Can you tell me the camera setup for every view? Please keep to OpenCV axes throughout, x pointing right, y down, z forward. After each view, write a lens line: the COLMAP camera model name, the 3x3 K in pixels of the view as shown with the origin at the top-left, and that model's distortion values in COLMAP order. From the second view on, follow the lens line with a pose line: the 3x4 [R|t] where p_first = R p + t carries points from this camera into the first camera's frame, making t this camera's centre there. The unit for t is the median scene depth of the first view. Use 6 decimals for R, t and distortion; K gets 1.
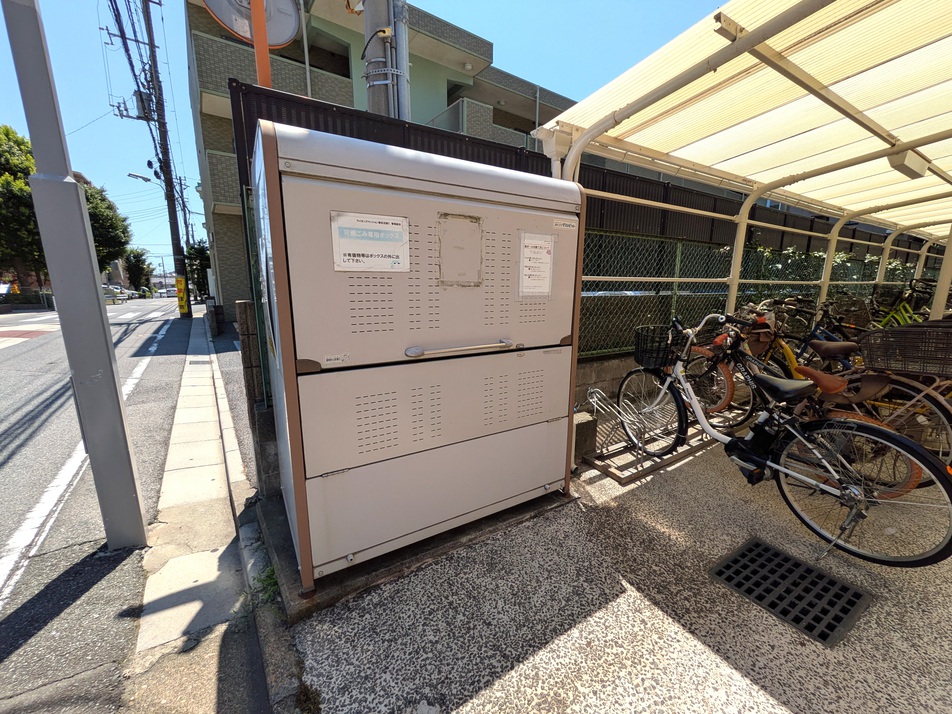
lens RADIAL K [[379.7, 0, 476.5], [0, 379.7, 356.2], [0, 0, 1]] dist [-0.001069, 0.001129]
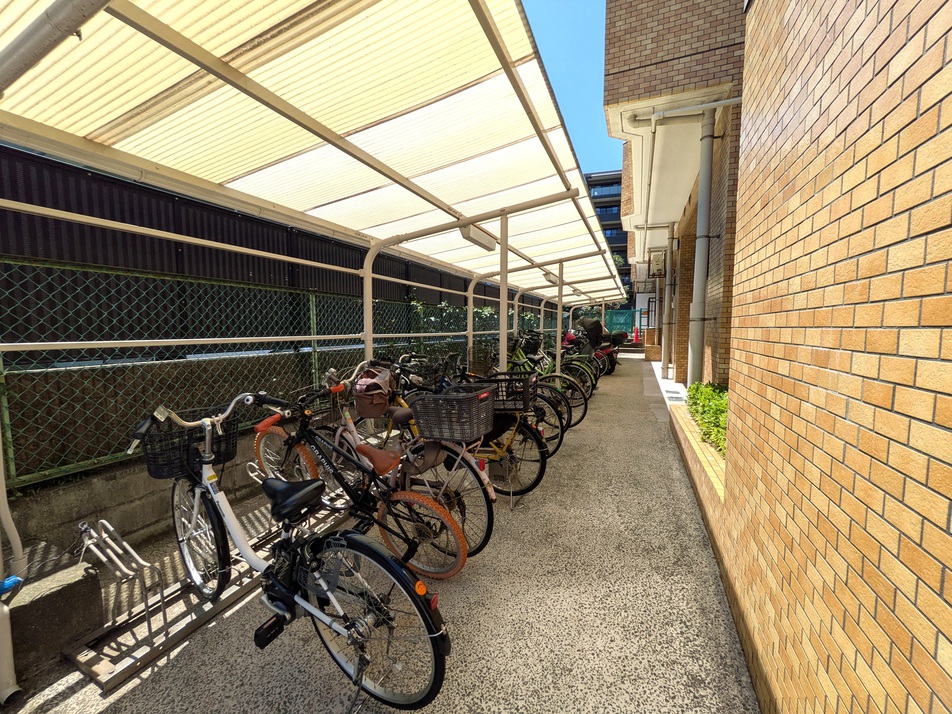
lens RADIAL K [[379.7, 0, 475.6], [0, 379.7, 357.9], [0, 0, 1]] dist [-0.001069, 0.001129]
pose [[0.819958, -0.057662, 0.569512, 0.455523], [0.120569, 0.989991, -0.073356, -0.055382], [-0.559582, 0.128814, 0.818703, 0.103535]]
